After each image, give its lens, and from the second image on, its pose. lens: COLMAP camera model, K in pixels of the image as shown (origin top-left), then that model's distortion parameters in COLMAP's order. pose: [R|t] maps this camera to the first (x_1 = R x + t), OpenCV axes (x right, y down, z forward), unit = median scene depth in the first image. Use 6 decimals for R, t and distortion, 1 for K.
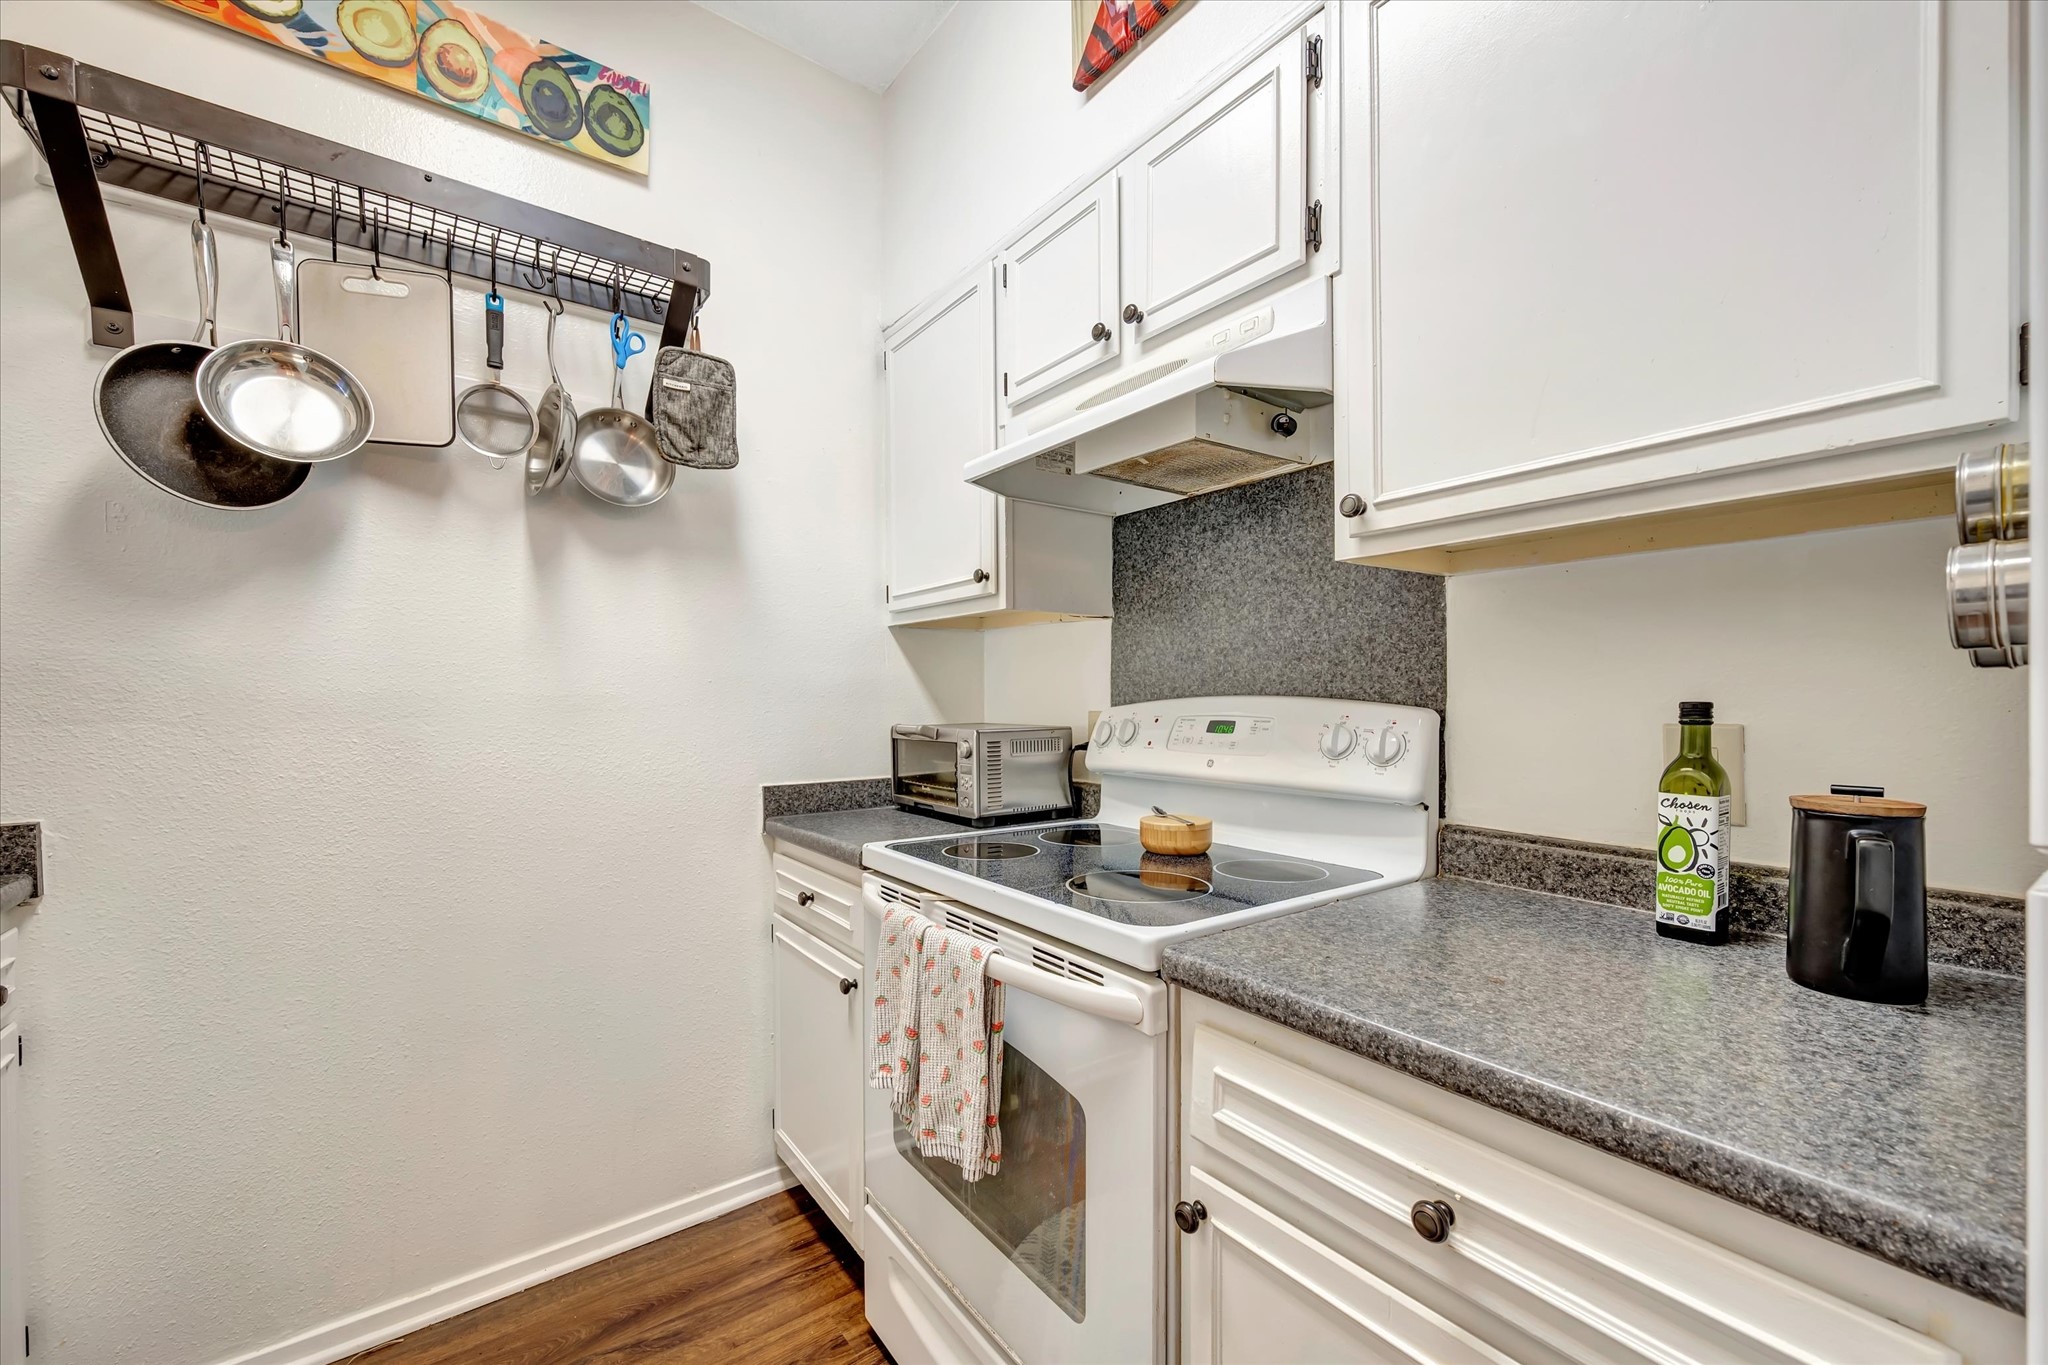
lens RADIAL K [[807.8, 0, 1024.6], [0, 807.8, 705.1], [0, 0, 1]] dist [-0.003304, 0.000018]
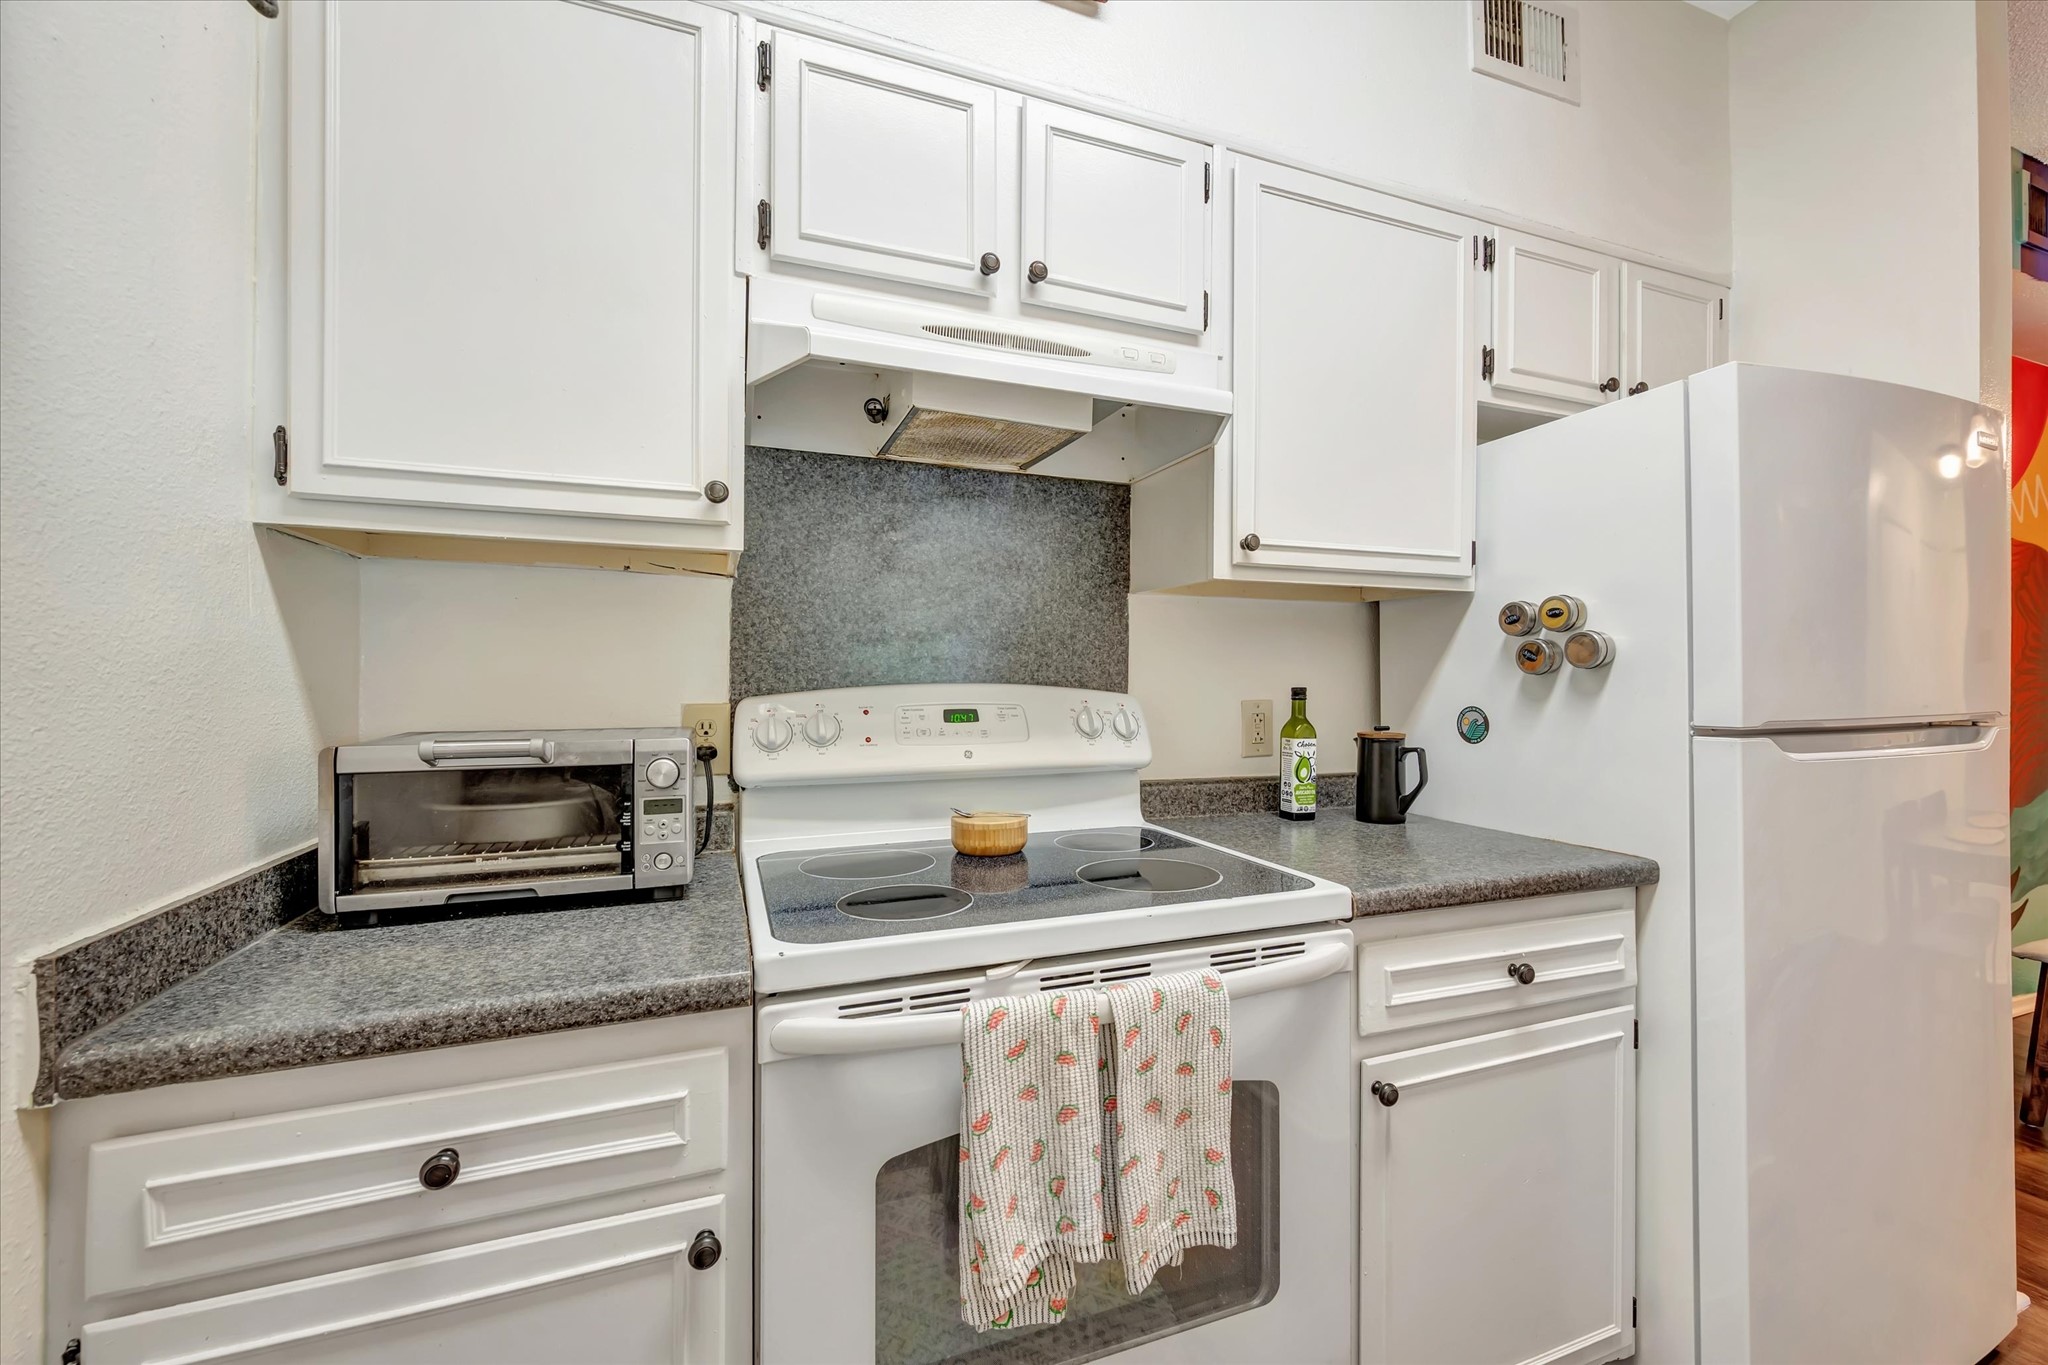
lens RADIAL K [[809.5, 0, 1028.4], [0, 809.5, 674.1], [0, 0, 1]] dist [-0.006310, -0.000245]
pose [[0.276507, 0.013194, 0.960921, -0.749879], [0.008888, 0.999828, -0.016285, -0.006797], [-0.960971, 0.013044, 0.276342, 0.753103]]
